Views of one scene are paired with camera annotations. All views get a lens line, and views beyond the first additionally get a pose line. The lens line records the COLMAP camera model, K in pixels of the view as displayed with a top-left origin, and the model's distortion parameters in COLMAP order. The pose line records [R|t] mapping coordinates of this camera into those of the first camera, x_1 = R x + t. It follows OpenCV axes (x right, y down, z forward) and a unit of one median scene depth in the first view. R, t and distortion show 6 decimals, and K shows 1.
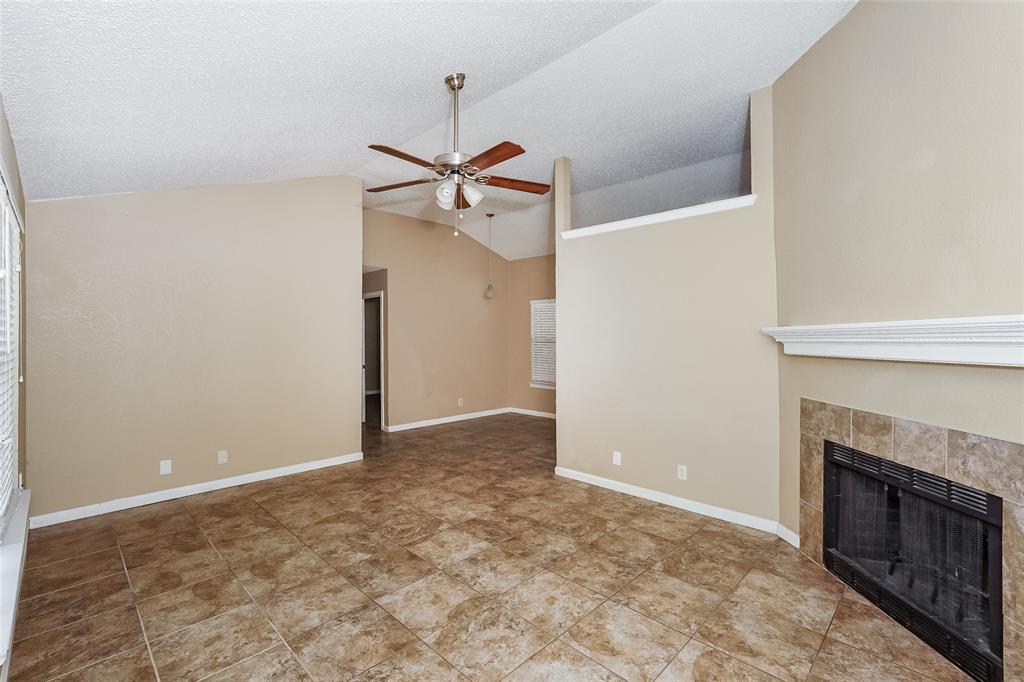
lens RADIAL K [[455.5, 0, 514.5], [0, 455.5, 341.2], [0, 0, 1]] dist [-0.015150, 0.005672]
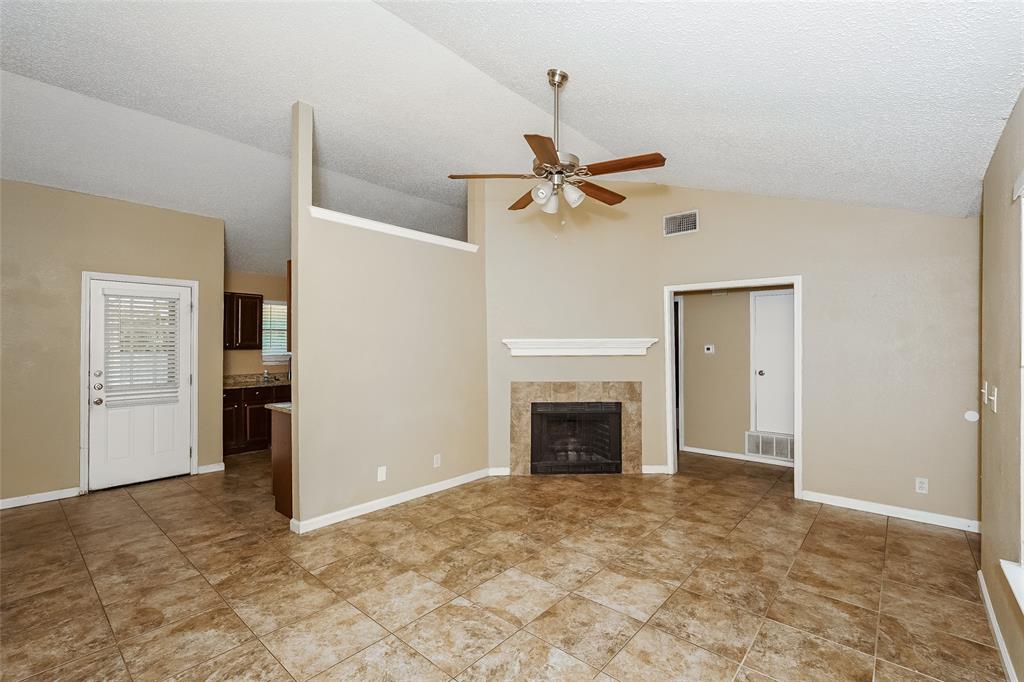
lens RADIAL K [[455.5, 0, 515.1], [0, 455.5, 341.6], [0, 0, 1]] dist [-0.015150, 0.005672]
pose [[-0.069065, 0.009222, 0.997570, -1.096794], [0.008272, 0.999928, -0.008671, -0.008824], [-0.997578, 0.007653, -0.069136, 1.176305]]
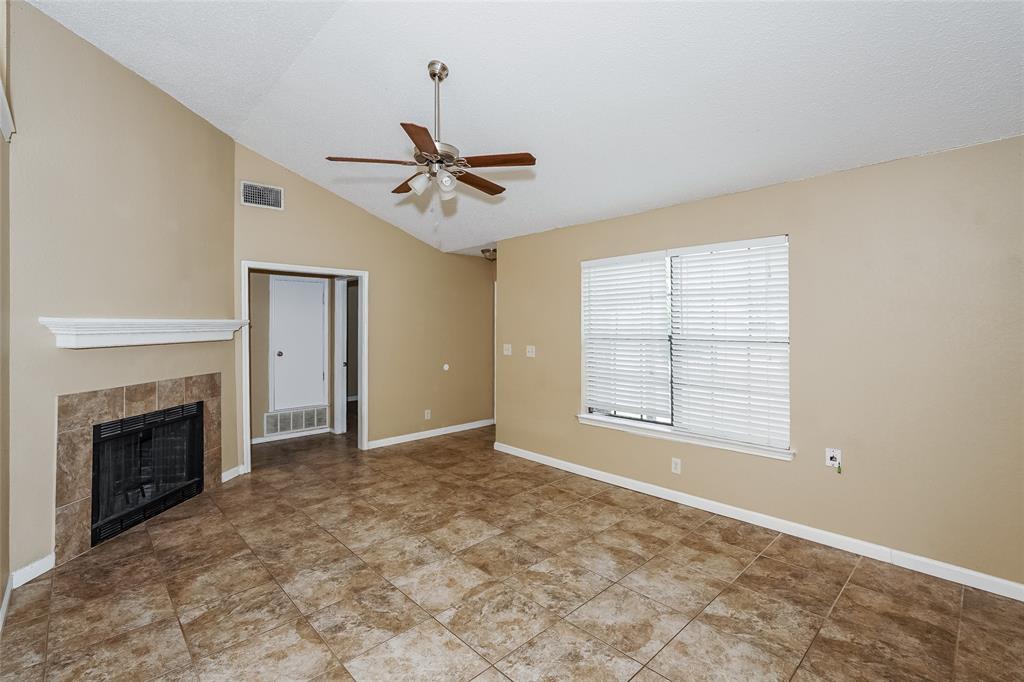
lens RADIAL K [[455.5, 0, 525.4], [0, 455.5, 321.8], [0, 0, 1]] dist [-0.015150, 0.005672]
pose [[-0.999903, 0.003462, 0.013462, -0.341505], [0.003466, 0.999994, 0.000213, -0.023219], [-0.013461, 0.000260, -0.999909, 2.026549]]
